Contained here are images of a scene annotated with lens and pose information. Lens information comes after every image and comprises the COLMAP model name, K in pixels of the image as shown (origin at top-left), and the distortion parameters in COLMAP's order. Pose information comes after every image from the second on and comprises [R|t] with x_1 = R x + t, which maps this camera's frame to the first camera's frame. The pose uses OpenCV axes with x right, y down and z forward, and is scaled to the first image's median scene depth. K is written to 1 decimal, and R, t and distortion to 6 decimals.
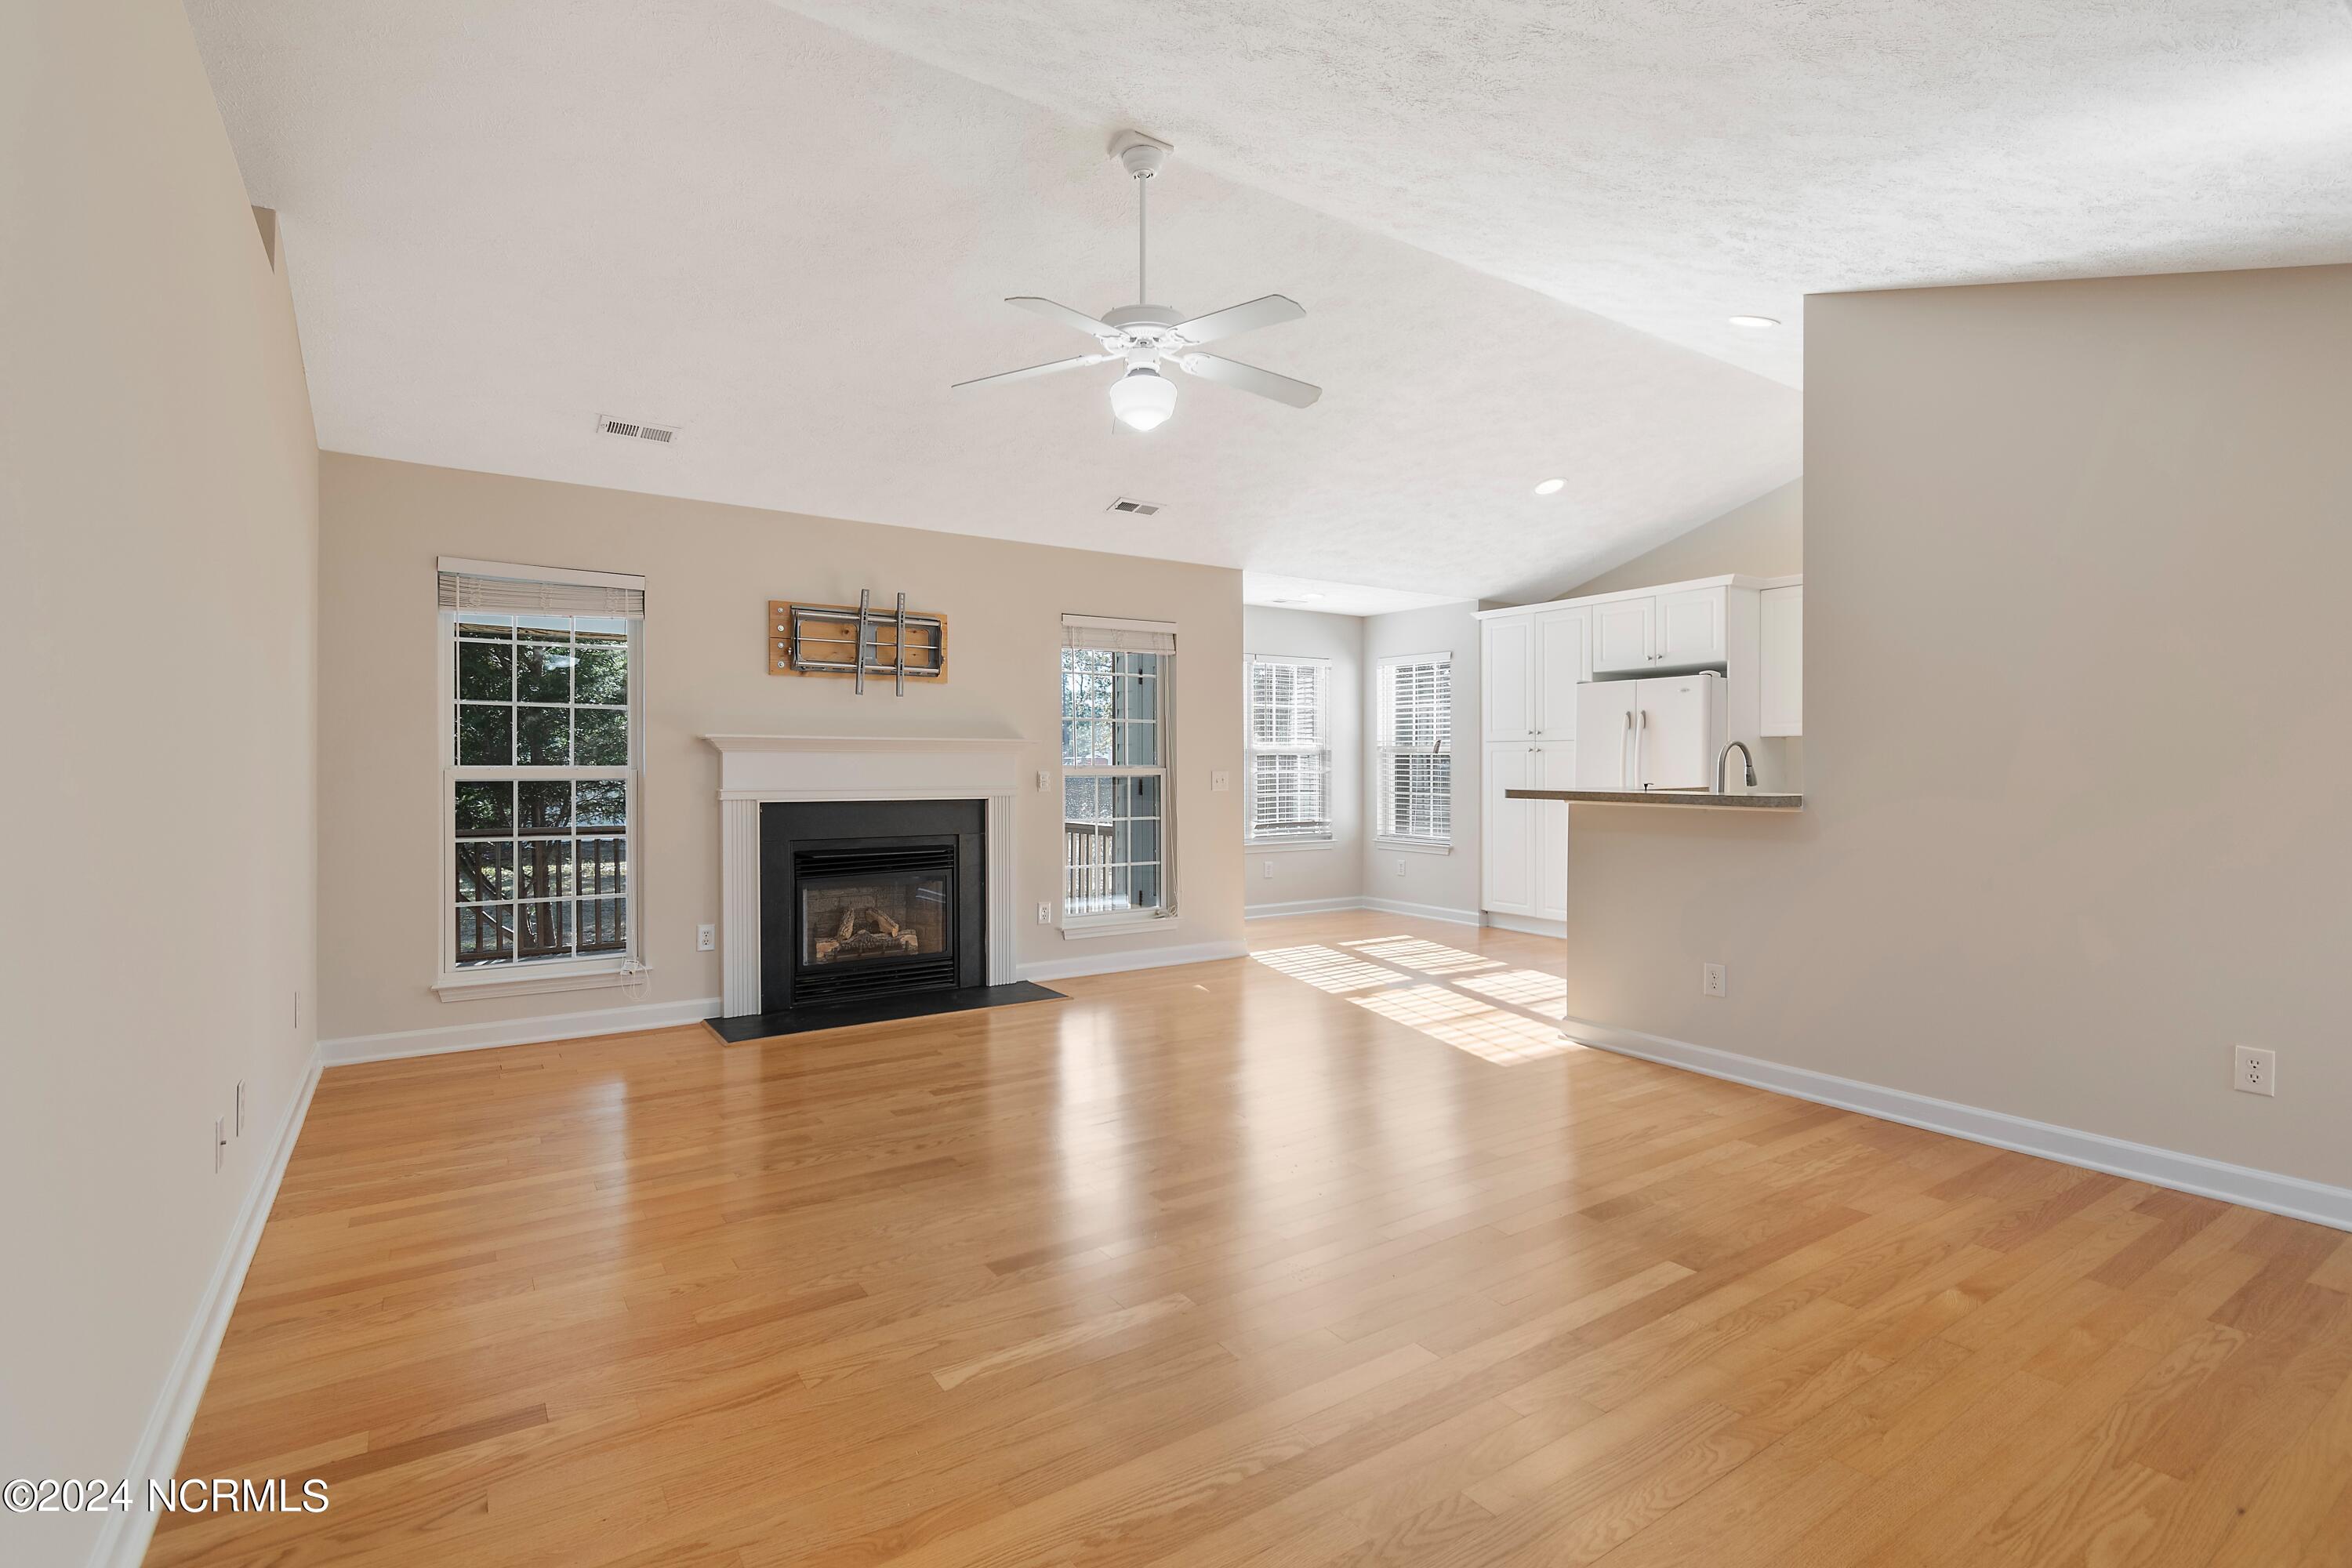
lens RADIAL K [[1075.8, 0, 1168.4], [0, 1075.8, 775.3], [0, 0, 1]] dist [0.001938, -0.000227]
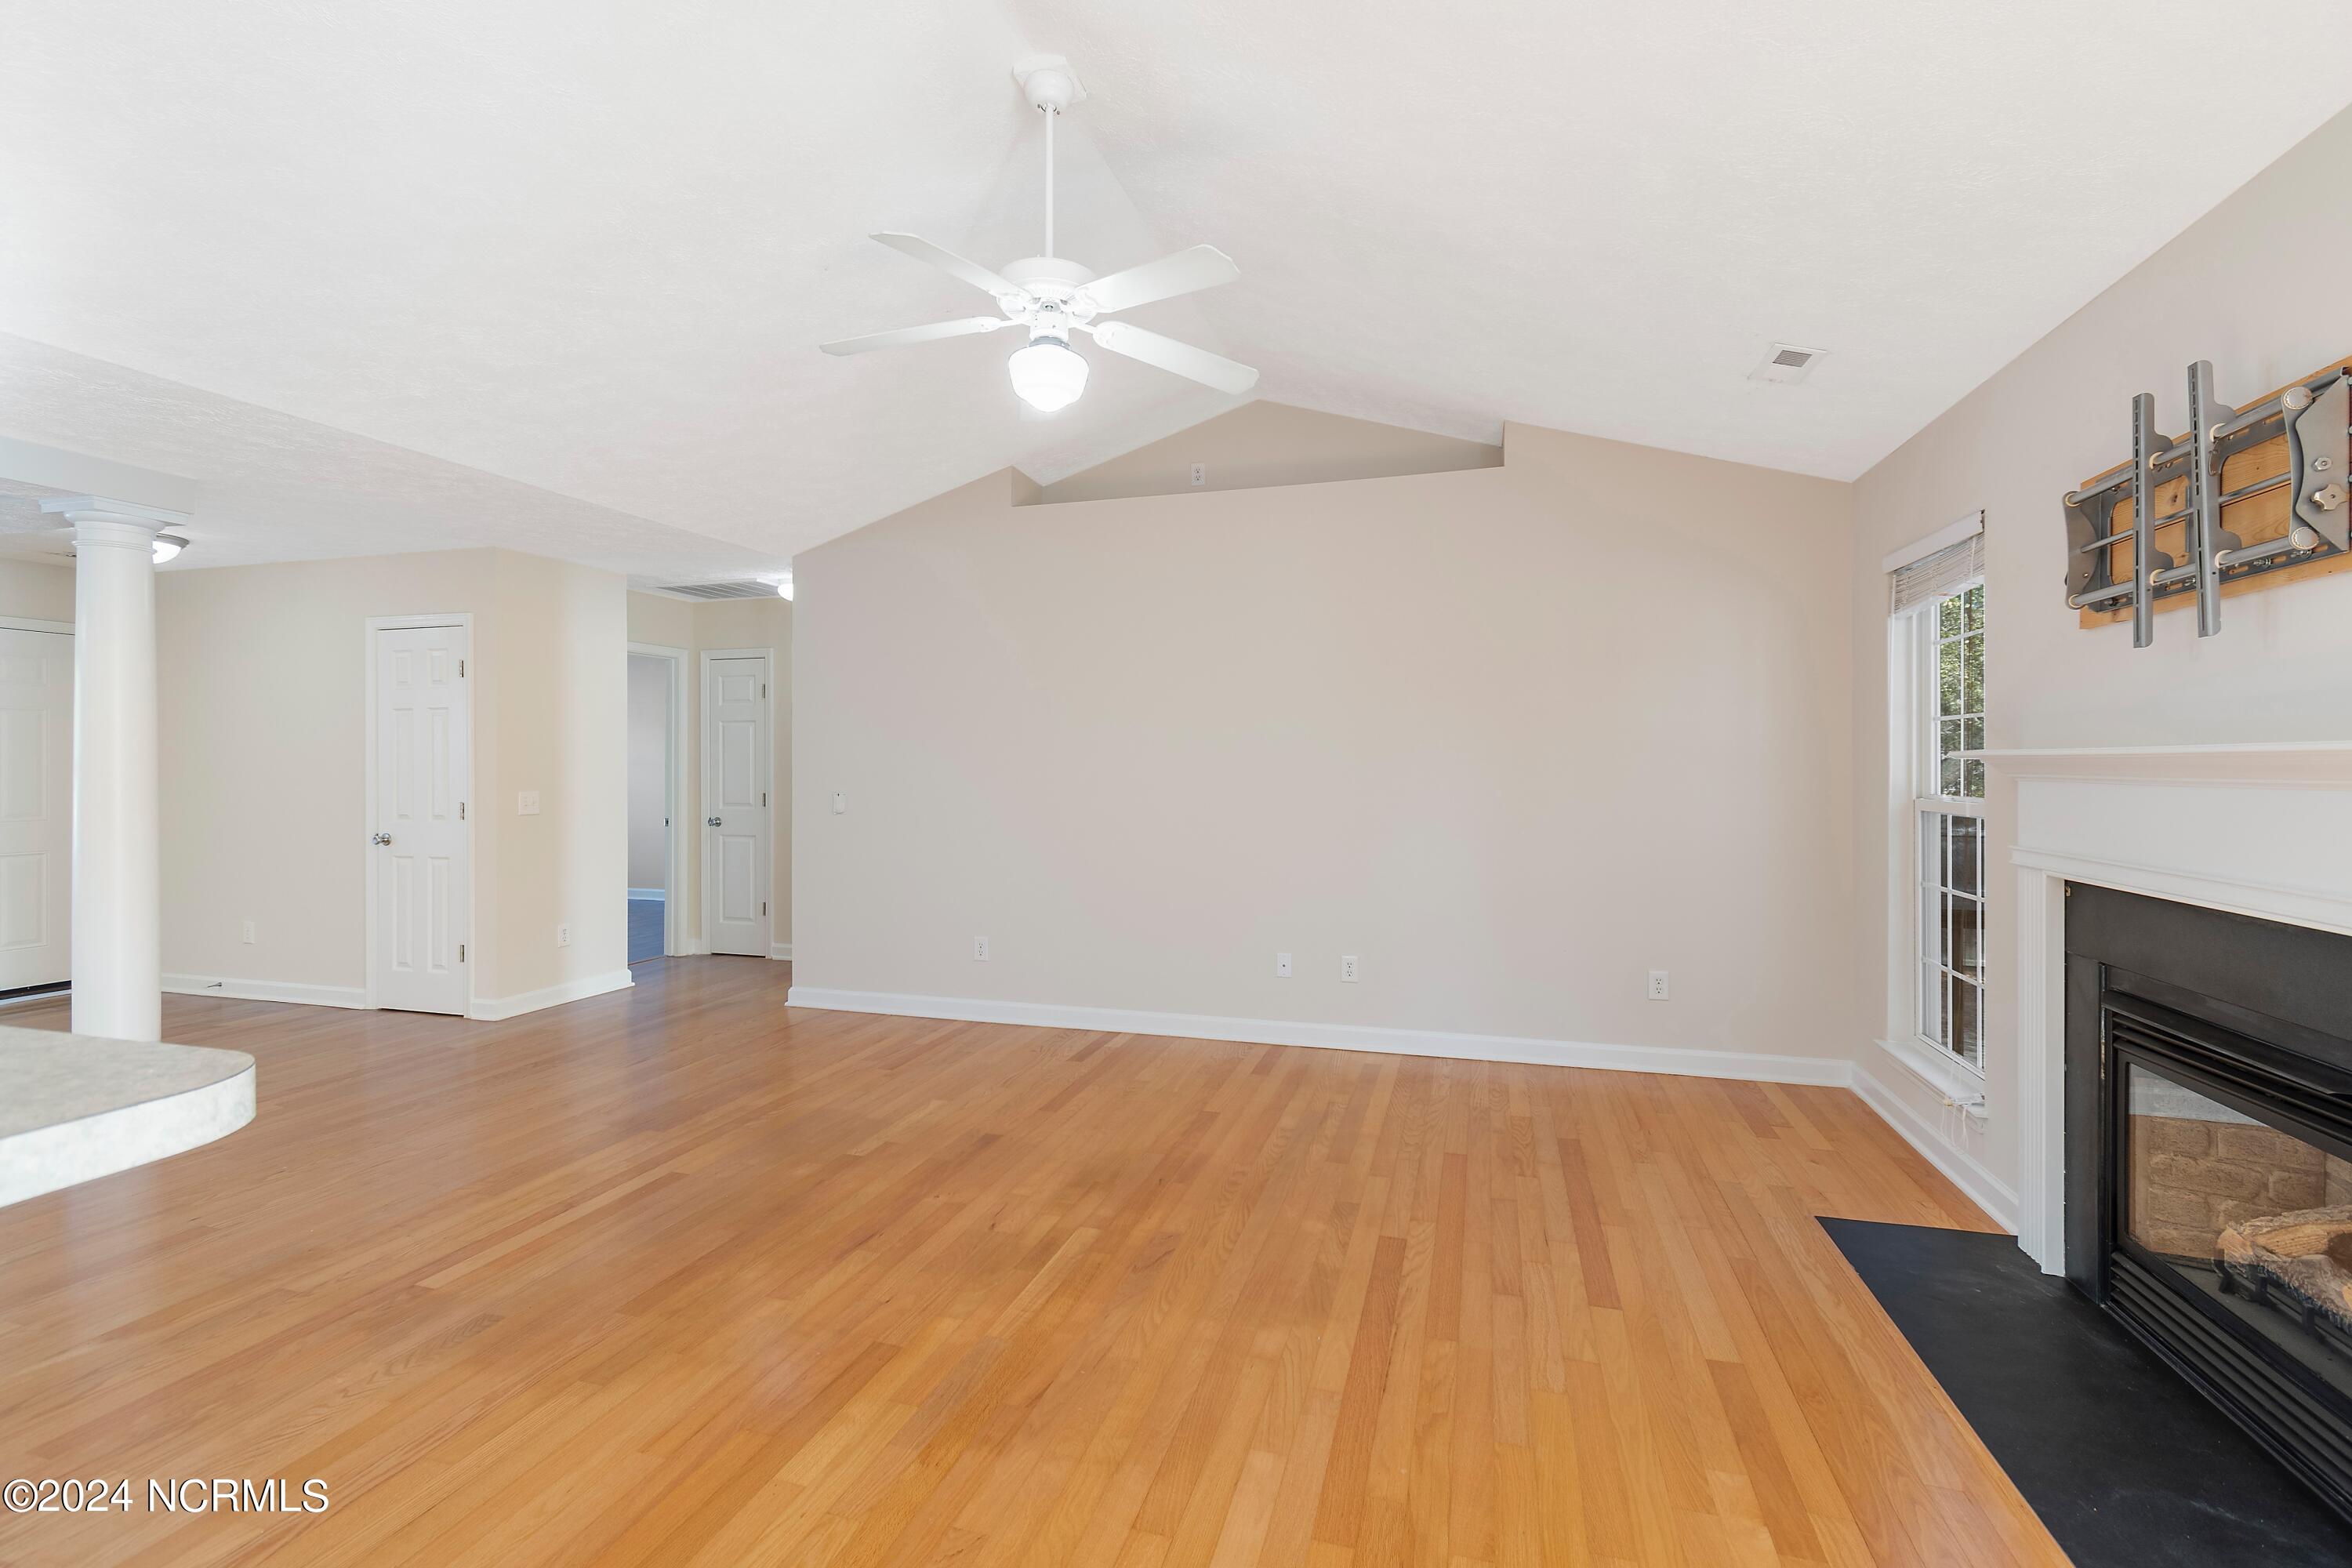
lens RADIAL K [[1050.2, 0, 1167.6], [0, 1050.2, 771.1], [0, 0, 1]] dist [0.001016, -0.000156]
pose [[-0.771621, 0.004235, -0.636069, 0.275716], [-0.004301, 0.999920, 0.011875, -0.030429], [0.636068, 0.011898, -0.771541, 1.087562]]
